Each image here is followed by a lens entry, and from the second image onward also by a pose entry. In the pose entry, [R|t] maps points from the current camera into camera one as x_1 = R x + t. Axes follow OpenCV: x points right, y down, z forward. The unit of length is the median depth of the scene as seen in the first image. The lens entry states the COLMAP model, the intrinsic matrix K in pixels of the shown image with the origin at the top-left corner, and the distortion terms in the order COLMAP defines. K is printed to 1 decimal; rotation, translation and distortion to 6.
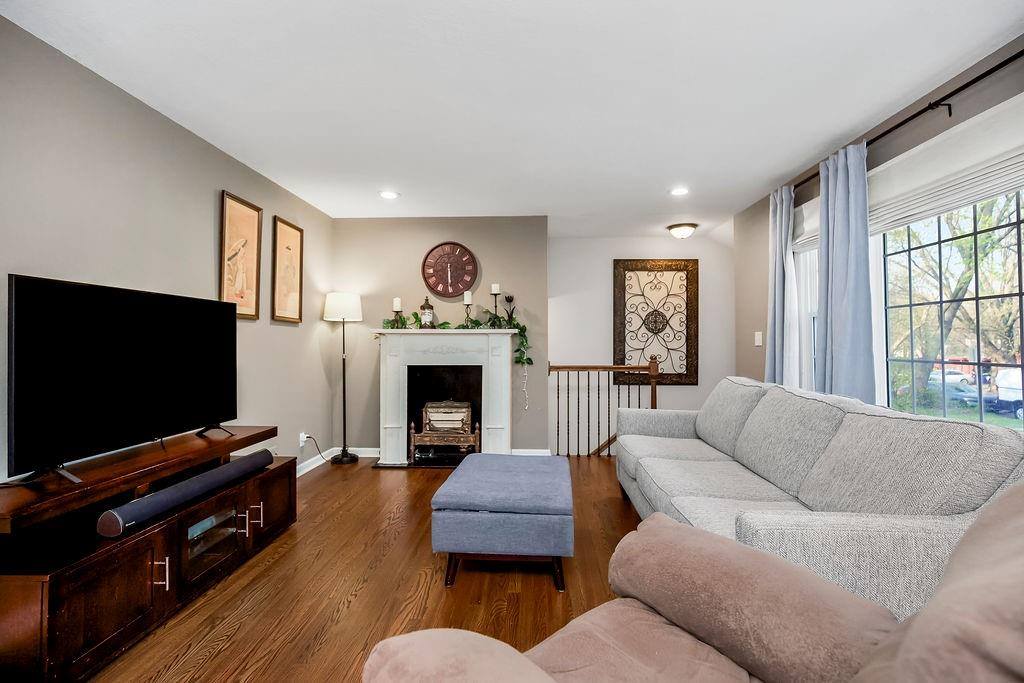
lens RADIAL K [[474.7, 0, 517.2], [0, 474.7, 336.6], [0, 0, 1]] dist [-0.018634, 0.002991]
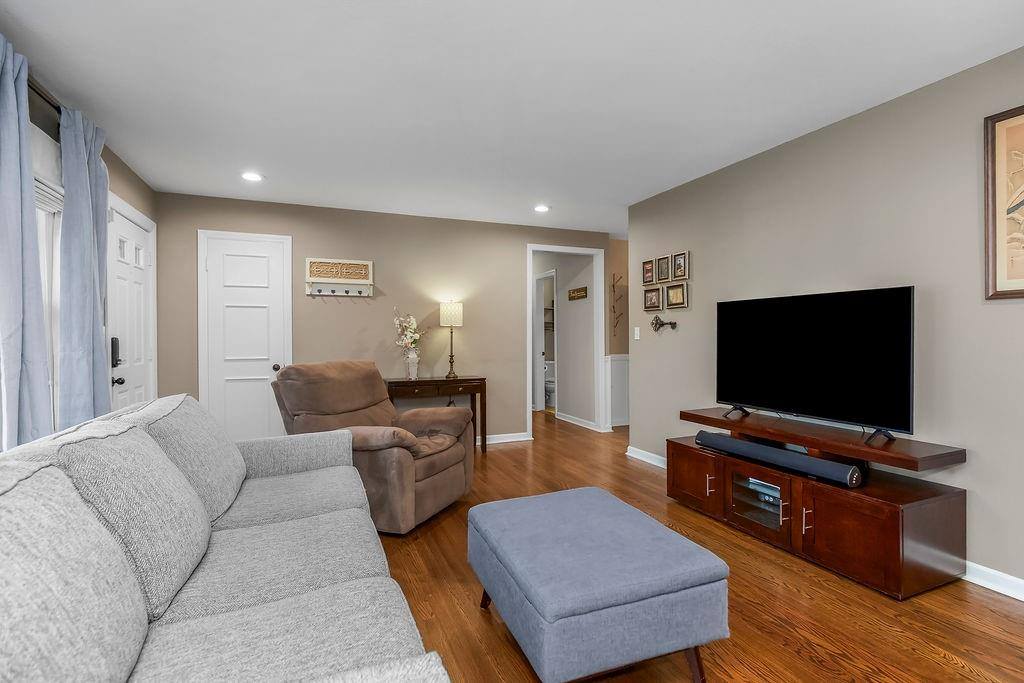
lens RADIAL K [[474.7, 0, 515.3], [0, 474.7, 341.5], [0, 0, 1]] dist [-0.018634, 0.002991]
pose [[-0.906377, -0.001842, -0.422467, 0.211876], [0.006705, 0.999802, -0.018745, 0.020679], [0.422418, -0.019823, -0.906185, 0.908626]]
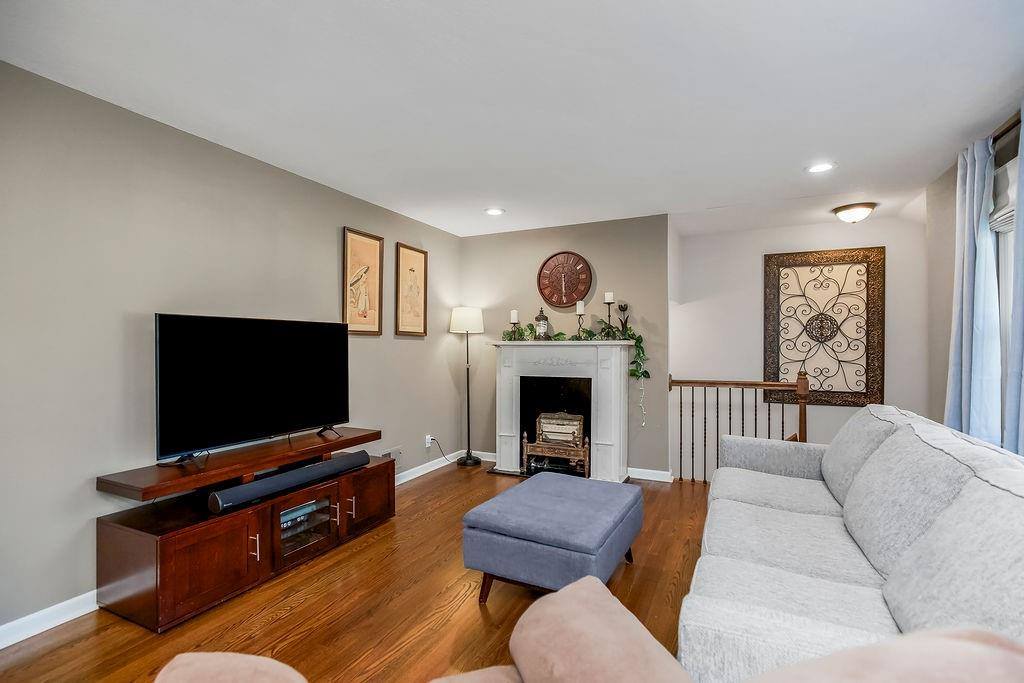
lens RADIAL K [[474.7, 0, 512.6], [0, 474.7, 347.6], [0, 0, 1]] dist [-0.018634, 0.002991]
pose [[0.918418, -0.000017, -0.395611, 0.155506], [0.006895, 0.999849, 0.015965, -0.017006], [0.395551, -0.017390, 0.918280, 0.053029]]
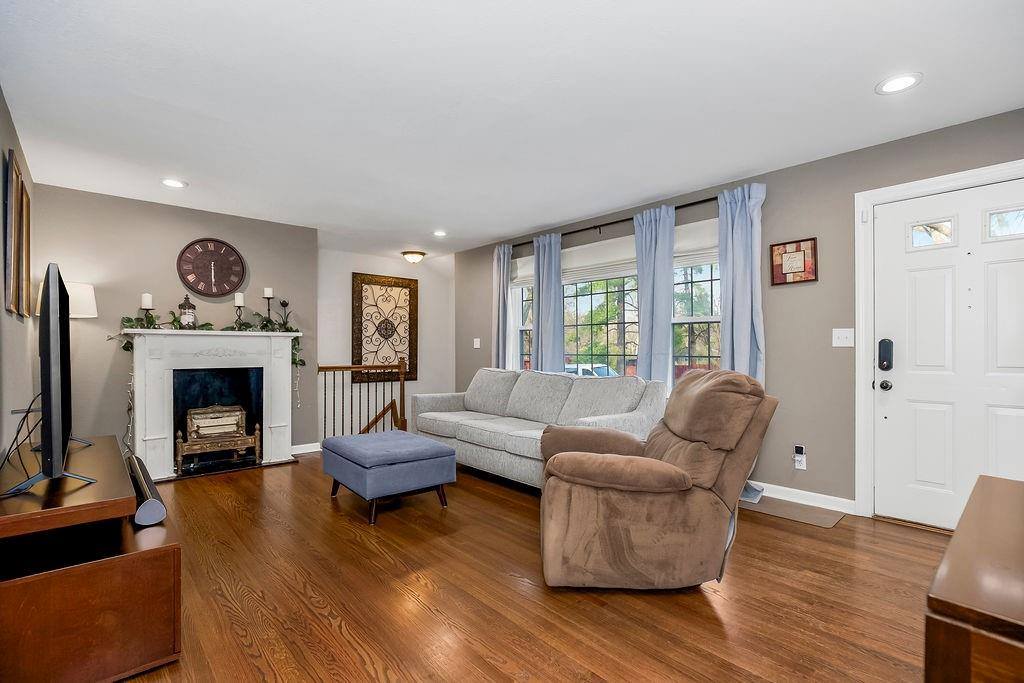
lens RADIAL K [[474.7, 0, 526.6], [0, 474.7, 351.4], [0, 0, 1]] dist [-0.018634, 0.002991]
pose [[0.703381, -0.003808, 0.710803, -0.387337], [-0.009128, 0.999855, 0.014389, 0.006643], [-0.710755, -0.016609, 0.703244, -0.117685]]
